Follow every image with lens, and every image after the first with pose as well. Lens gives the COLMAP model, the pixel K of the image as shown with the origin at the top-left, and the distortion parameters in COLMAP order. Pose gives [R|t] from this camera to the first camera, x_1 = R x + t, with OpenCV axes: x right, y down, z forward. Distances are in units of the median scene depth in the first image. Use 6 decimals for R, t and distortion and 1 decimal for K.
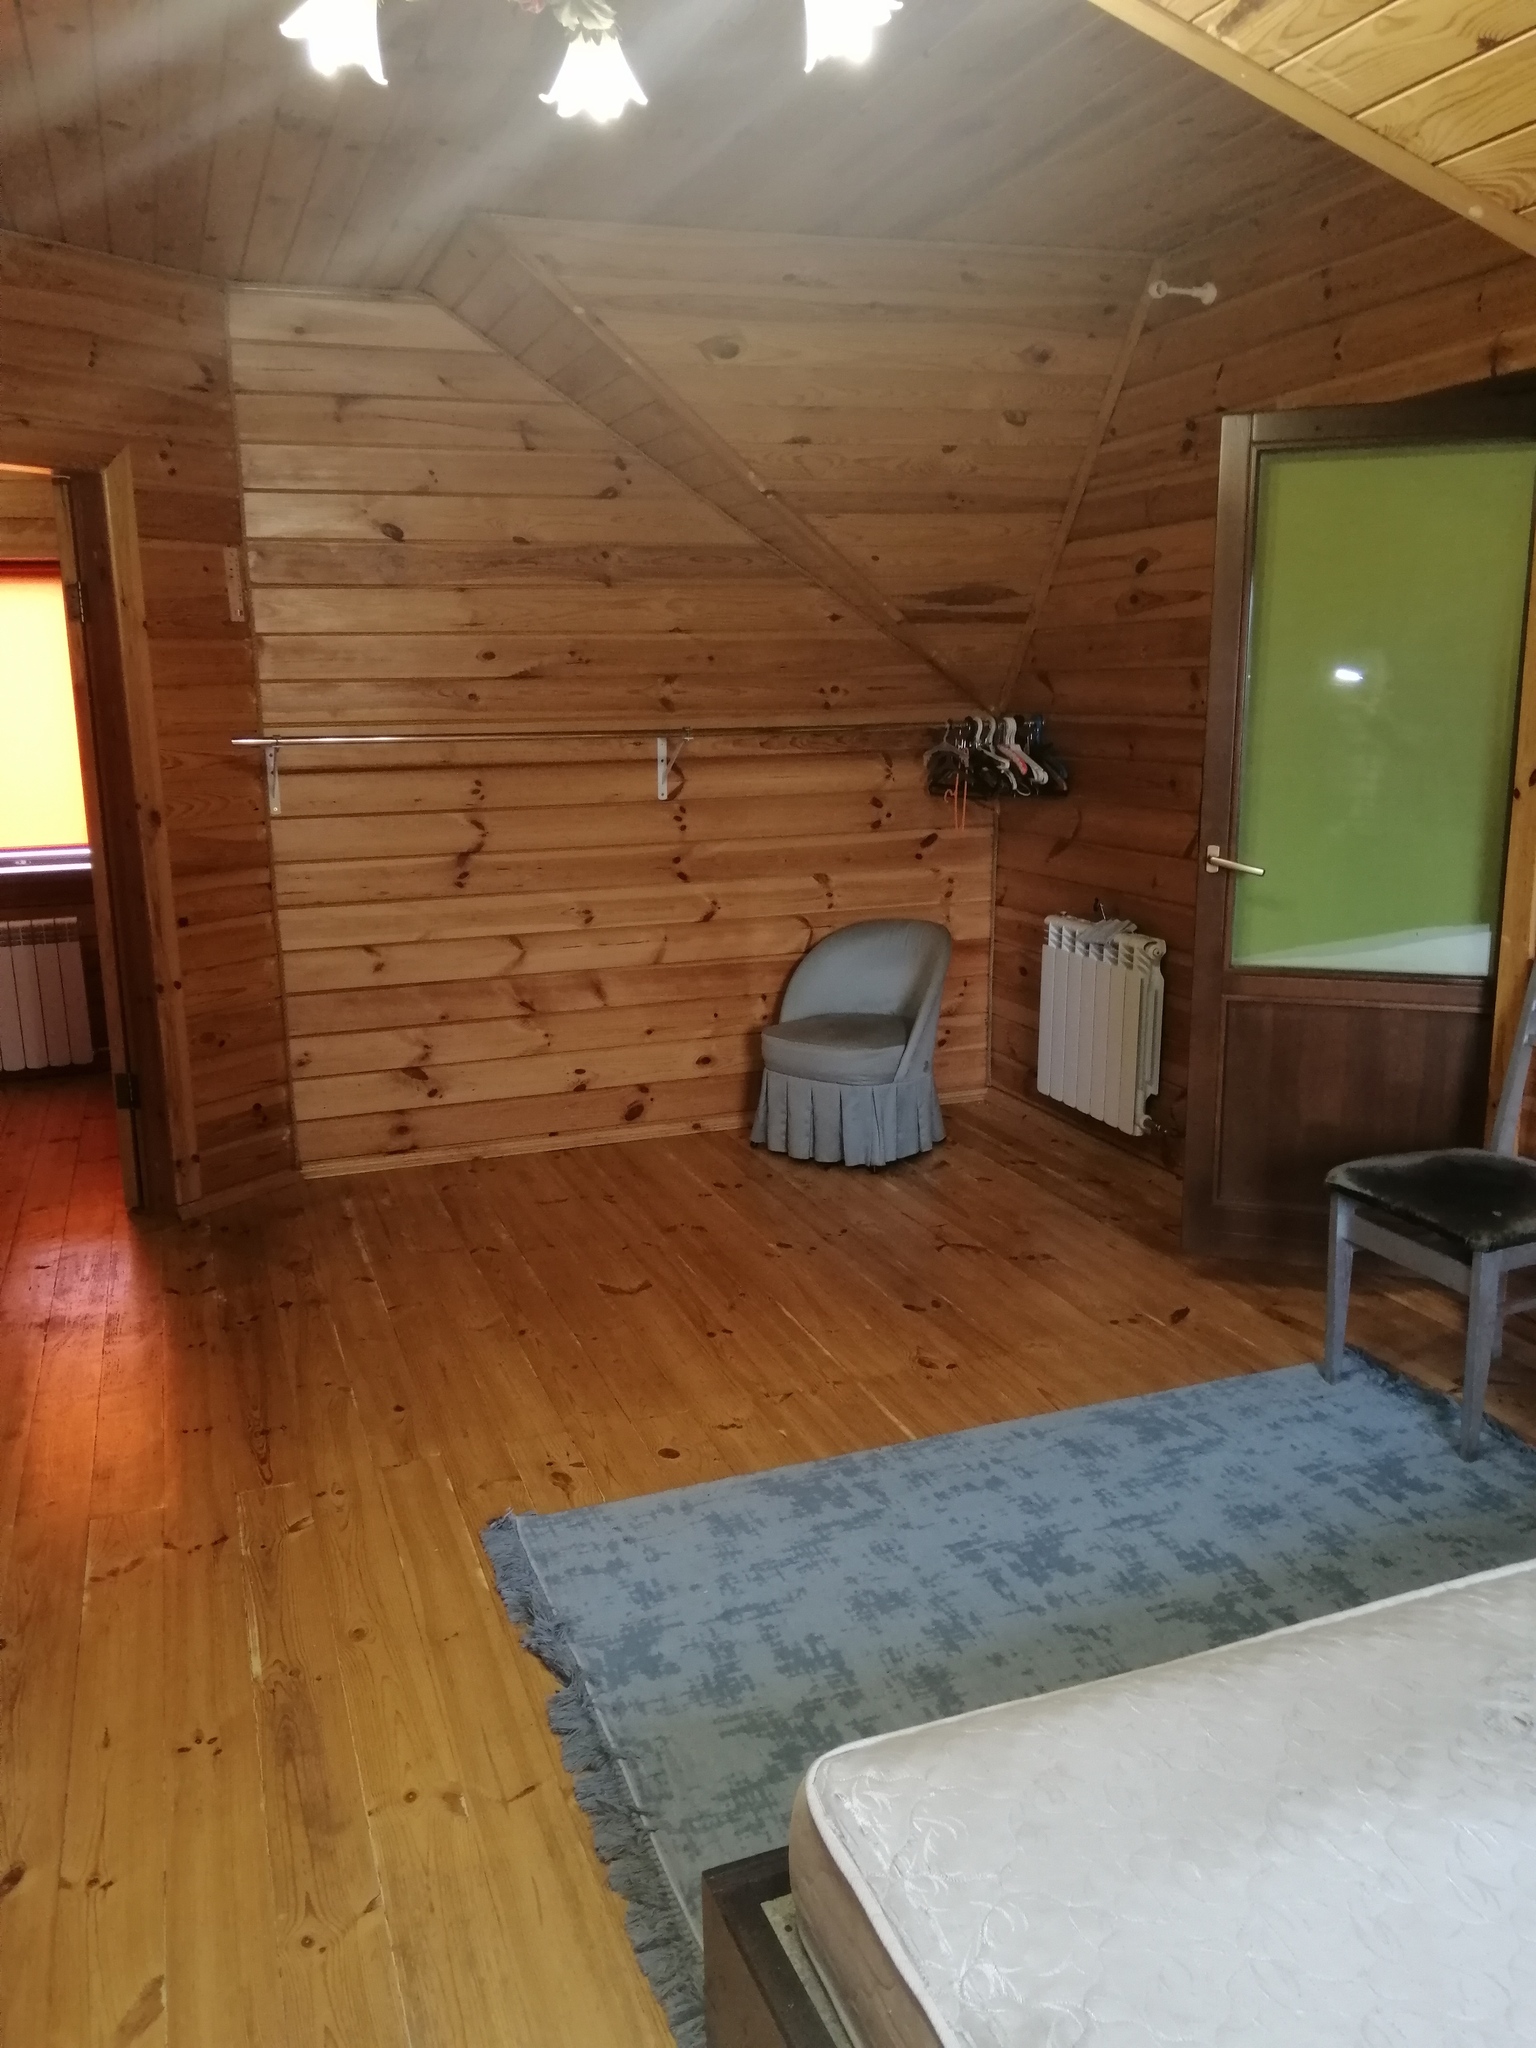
lens RADIAL K [[1653.9, 0, 763.6], [0, 1653.9, 1017.3], [0, 0, 1]] dist [0.086946, -0.121821]
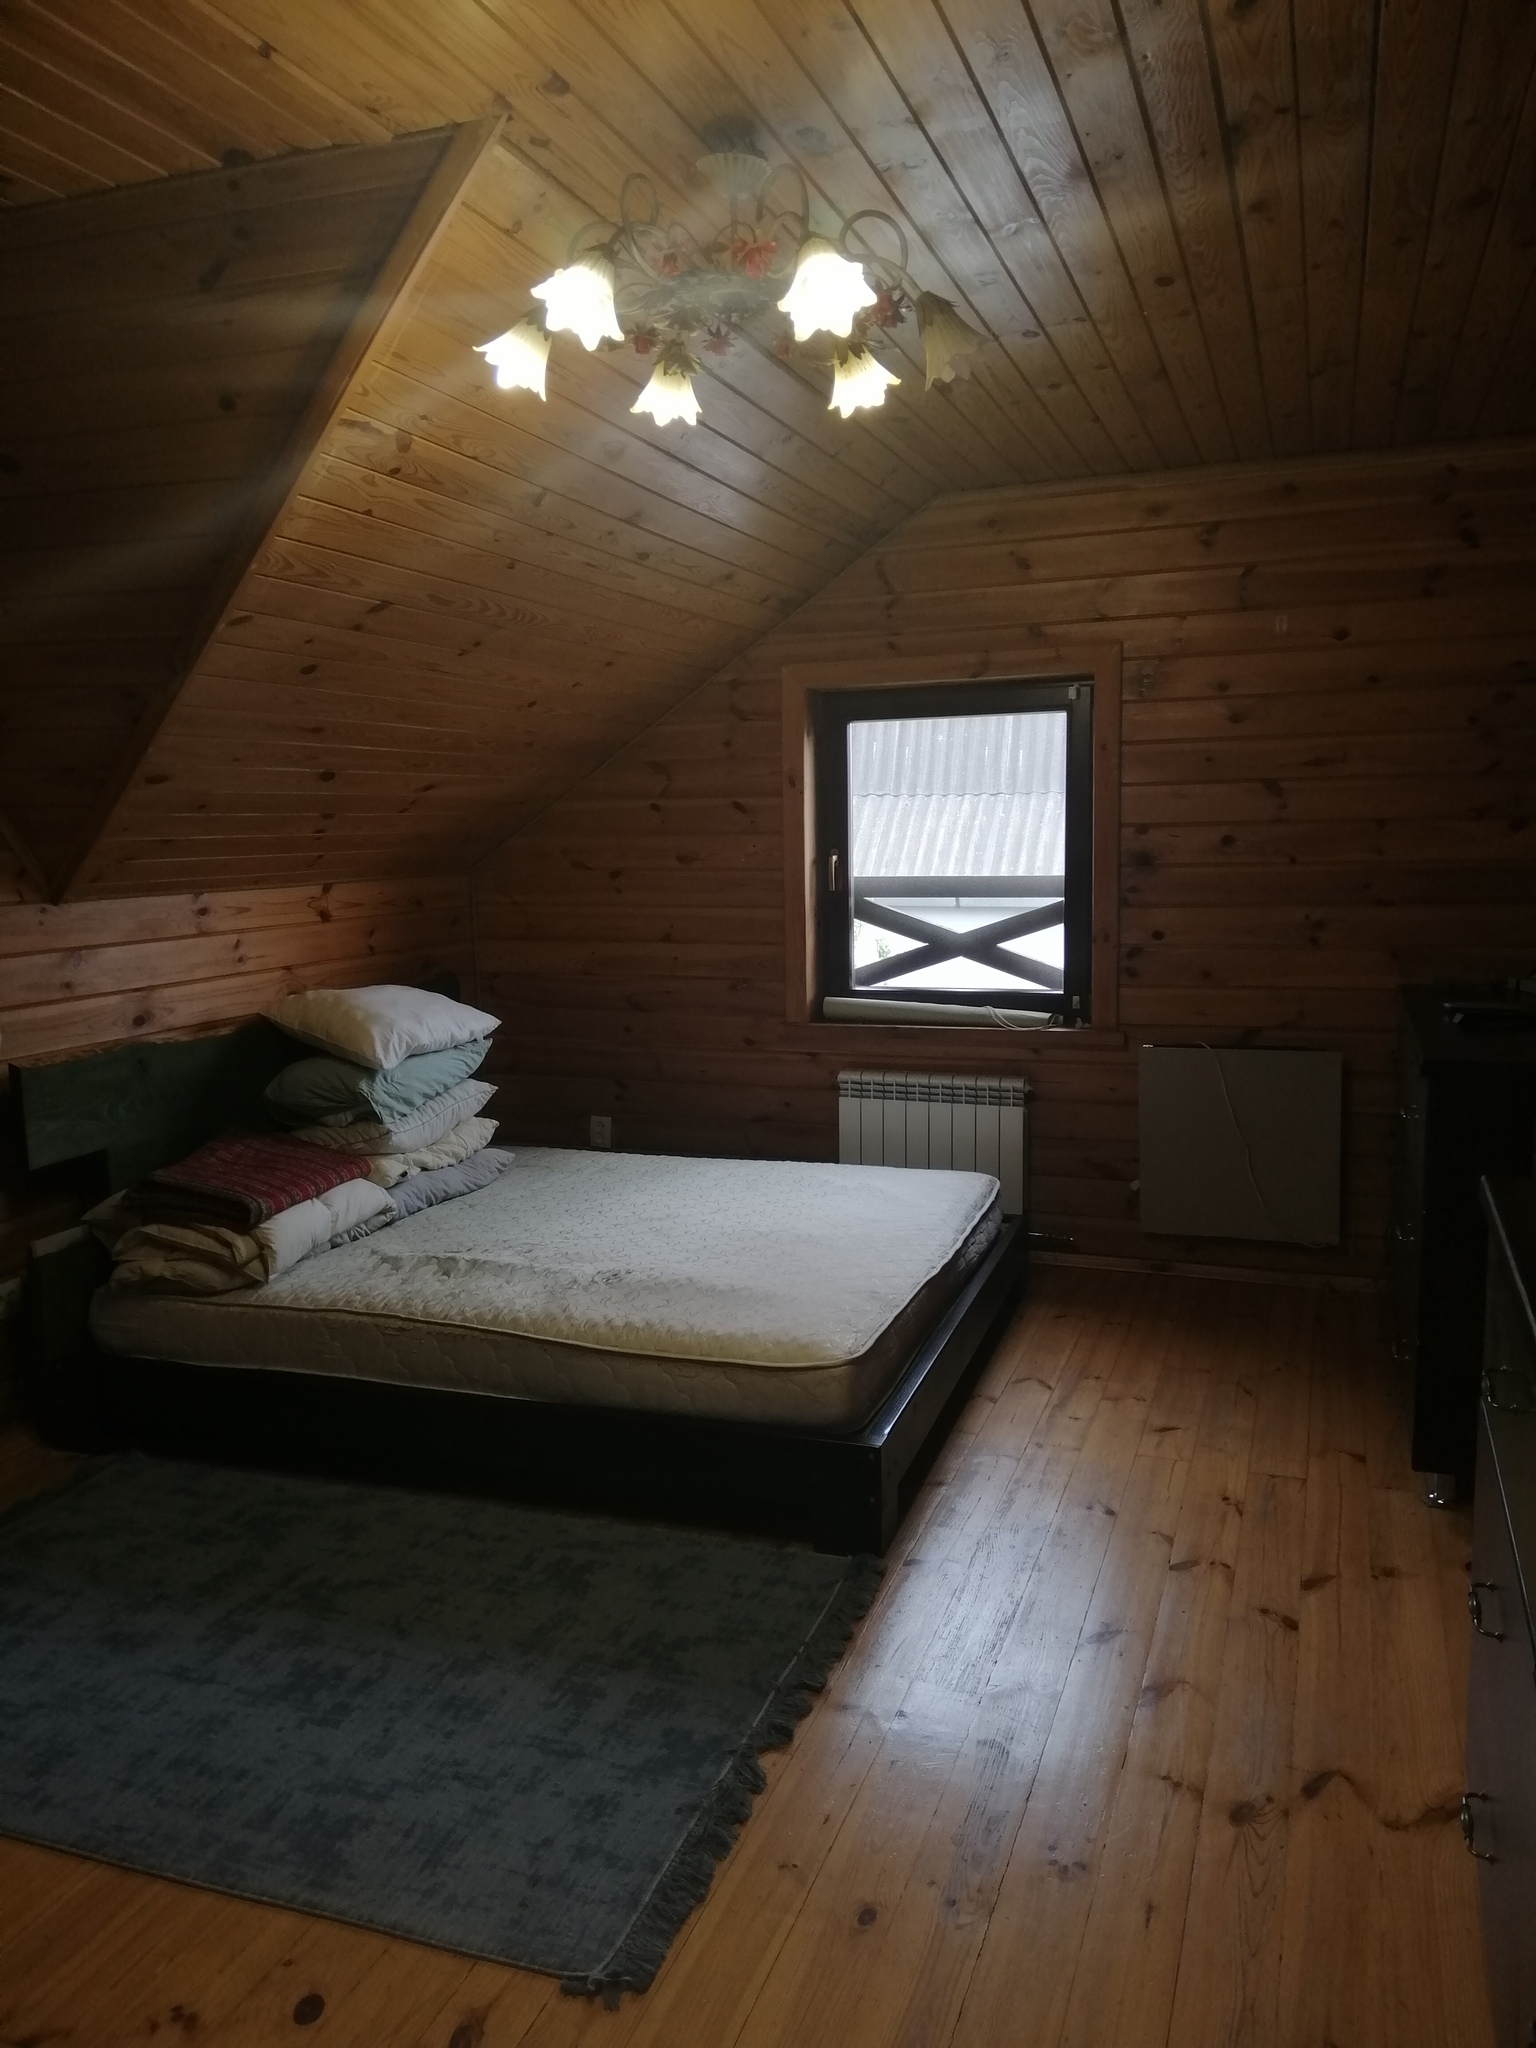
lens RADIAL K [[1526.3, 0, 777.8], [0, 1526.3, 1034.9], [0, 0, 1]] dist [0.075717, -0.107013]
pose [[-0.770862, -0.056907, 0.634455, -0.497917], [0.158700, 0.947439, 0.277800, -0.218359], [-0.616917, 0.314834, -0.721314, 1.048555]]
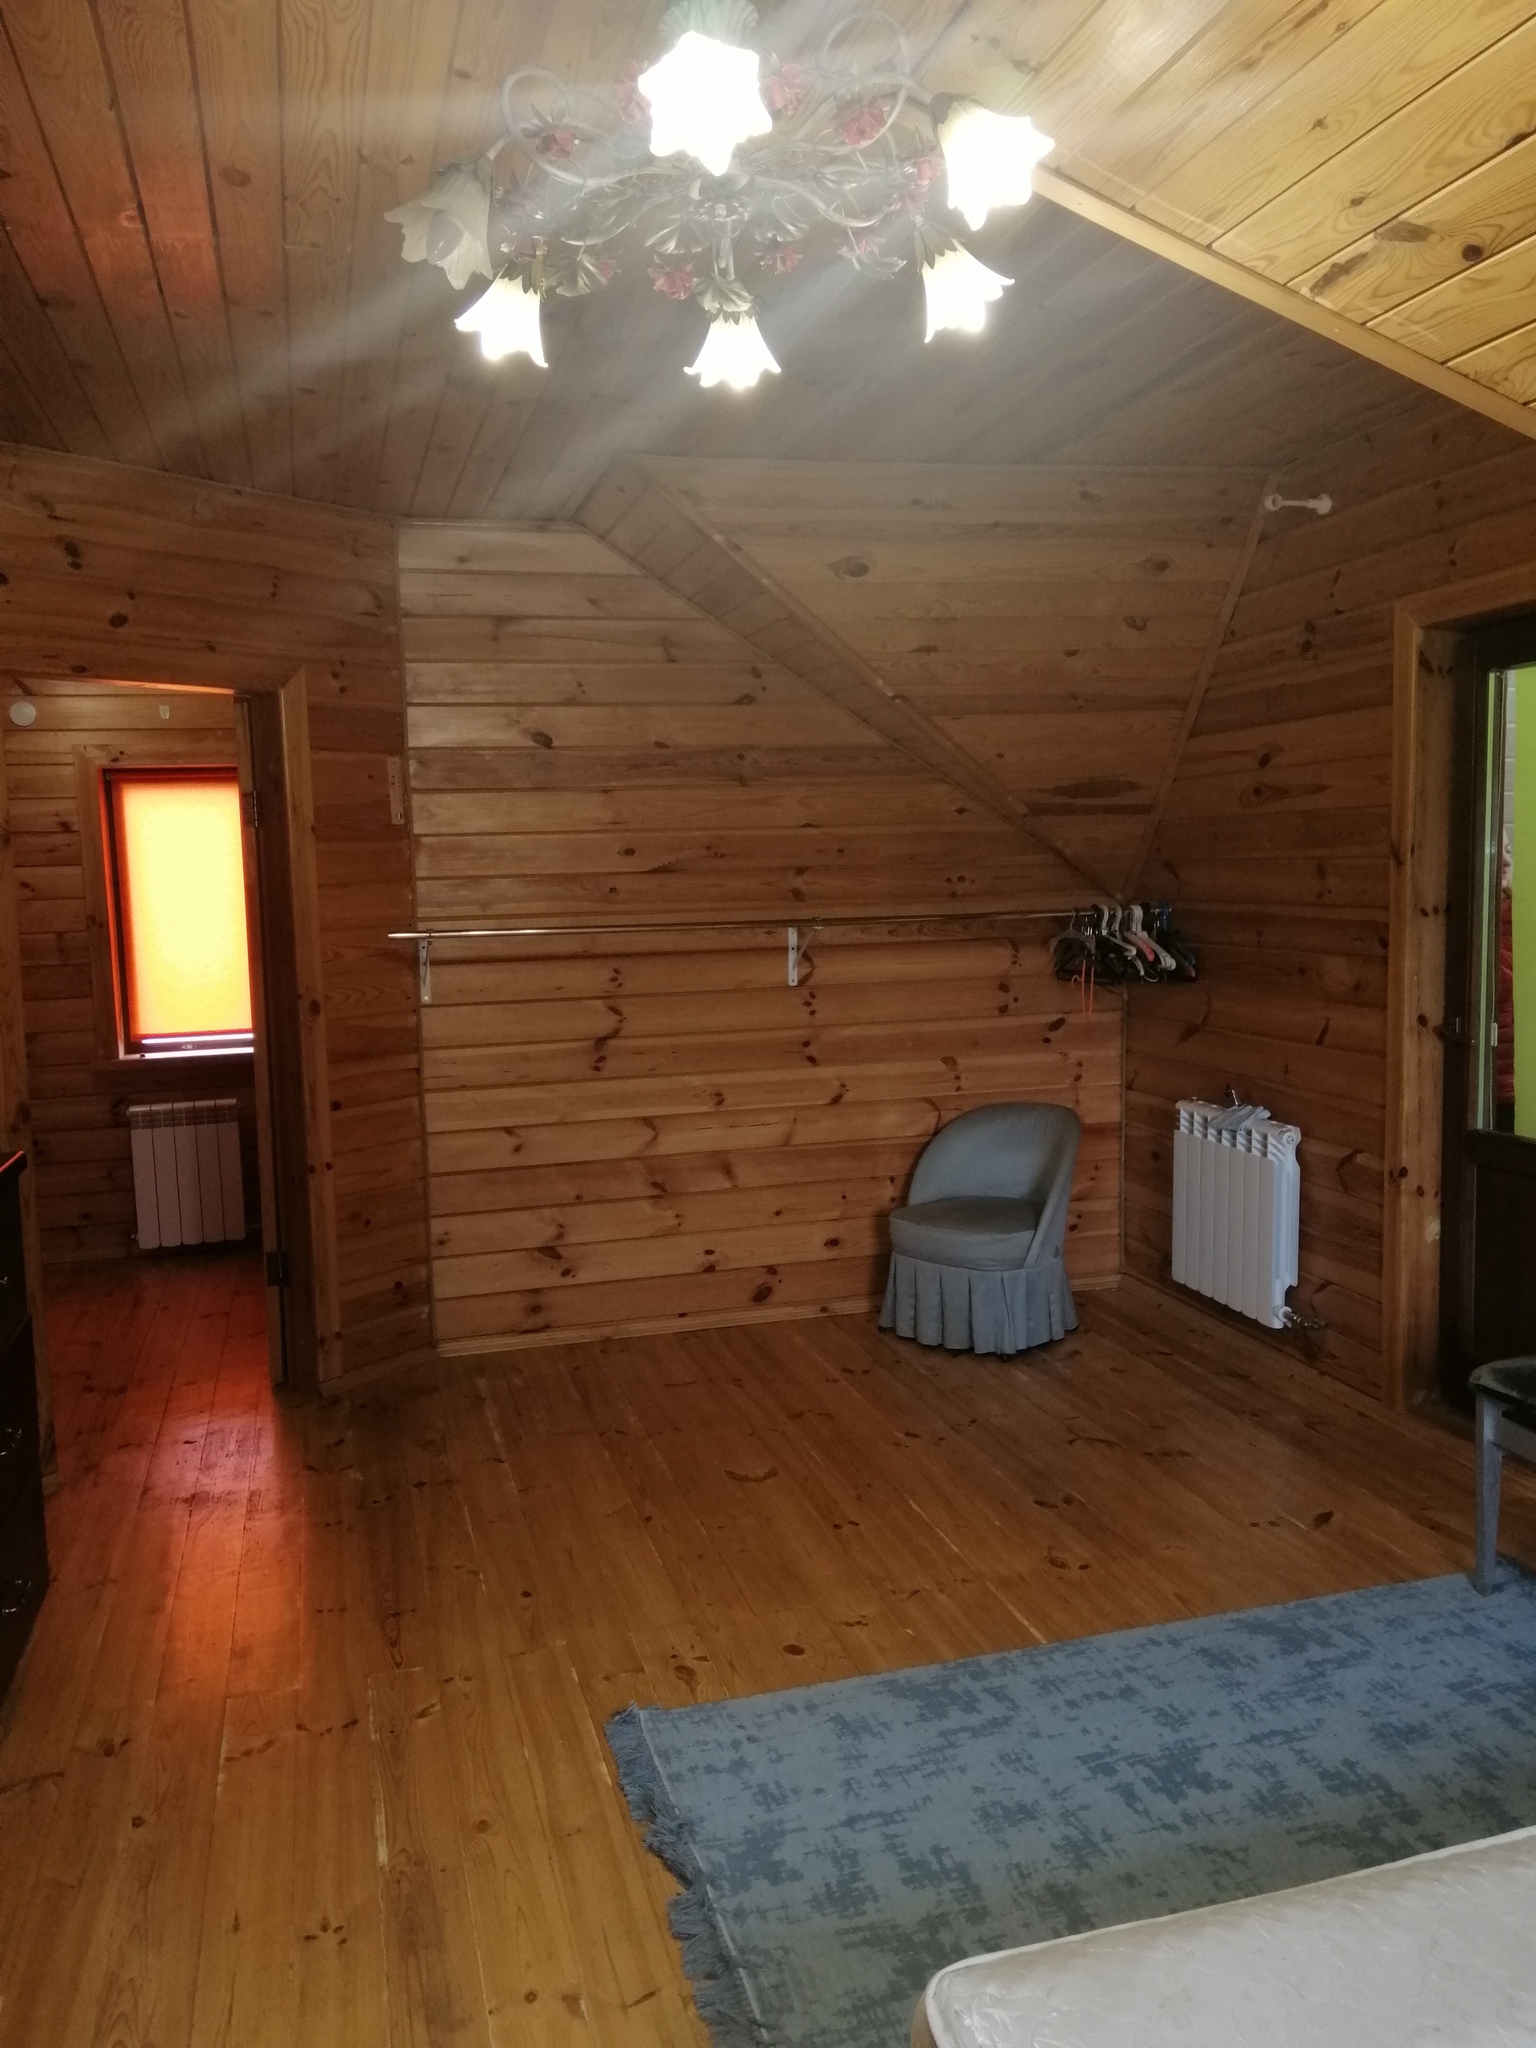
lens RADIAL K [[1653.9, 0, 763.3], [0, 1653.9, 1009.0], [0, 0, 1]] dist [0.086946, -0.121821]
pose [[0.996775, -0.000246, -0.080248, 0.004322], [-0.008633, 0.993863, -0.110277, -0.005720], [0.079783, 0.110614, 0.990656, -0.024642]]
